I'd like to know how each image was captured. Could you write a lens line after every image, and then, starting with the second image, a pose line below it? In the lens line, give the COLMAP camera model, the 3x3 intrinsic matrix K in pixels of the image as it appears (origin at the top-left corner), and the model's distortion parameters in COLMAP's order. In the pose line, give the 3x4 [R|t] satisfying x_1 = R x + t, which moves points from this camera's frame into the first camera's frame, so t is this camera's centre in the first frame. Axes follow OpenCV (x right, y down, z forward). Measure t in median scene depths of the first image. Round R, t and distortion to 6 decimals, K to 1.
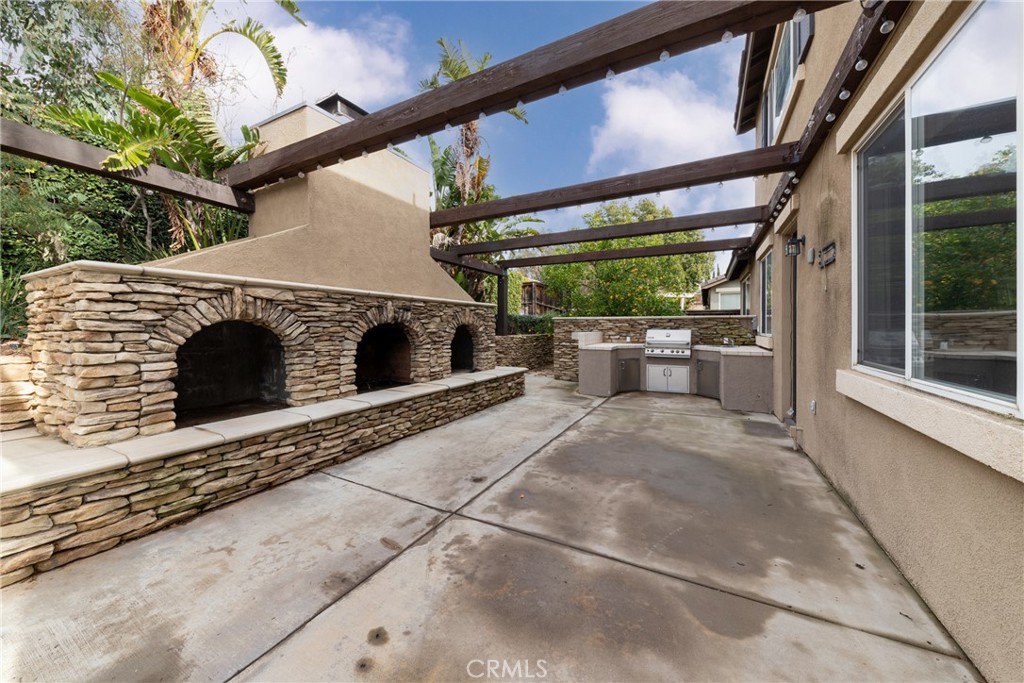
lens RADIAL K [[354.6, 0, 512.0], [0, 354.6, 326.8], [0, 0, 1]] dist [0.002841, 0.000035]
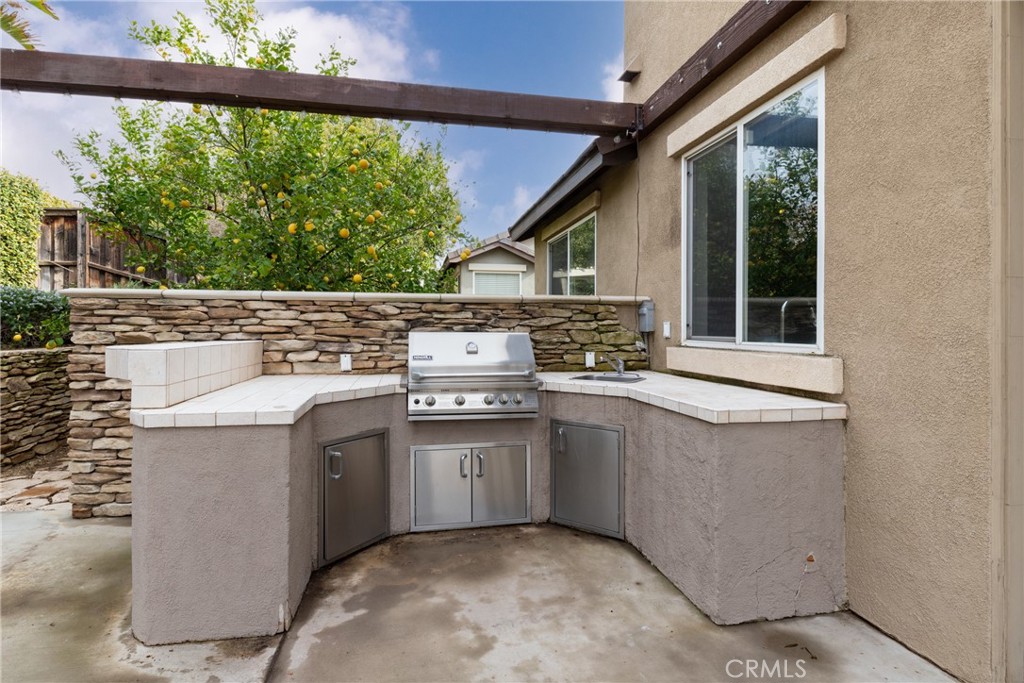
lens RADIAL K [[508.5, 0, 489.9], [0, 508.5, 332.6], [0, 0, 1]] dist [0.002744, -0.000940]
pose [[0.797466, -0.004479, 0.603347, 0.180538], [-0.000512, 0.999967, 0.008101, 0.004972], [-0.603364, -0.006769, 0.797438, 0.649537]]
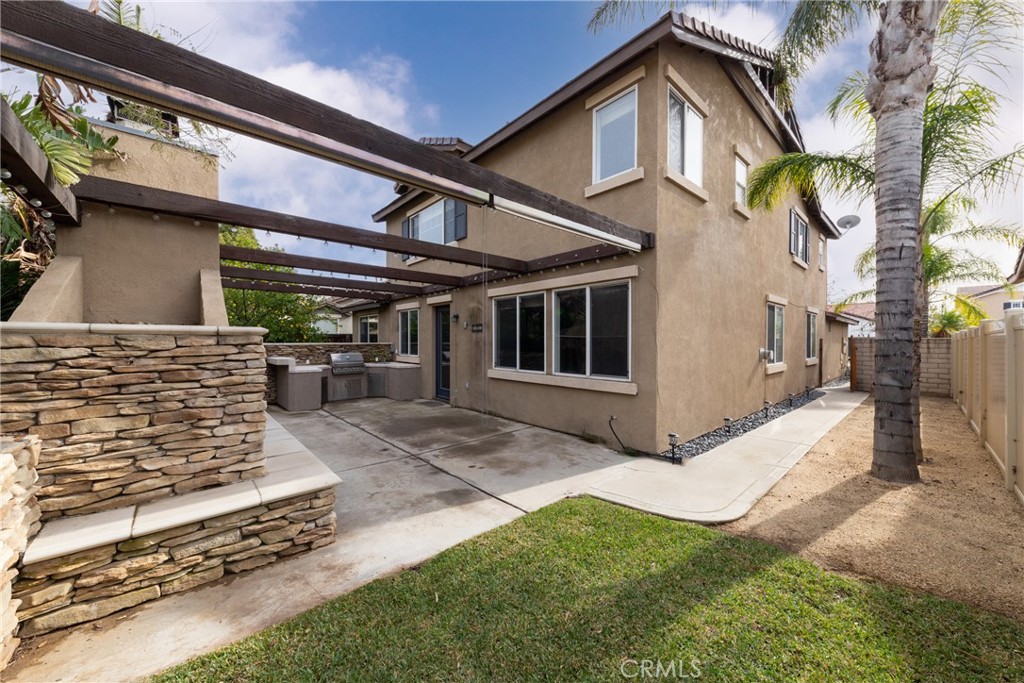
lens RADIAL K [[359.3, 0, 511.3], [0, 359.3, 339.0], [0, 0, 1]] dist [0.001398, 0.000043]
pose [[0.354622, 0.004156, 0.935001, -0.664820], [-0.000817, 0.999991, -0.004135, -0.044653], [-0.935010, 0.000702, 0.354622, -0.086383]]
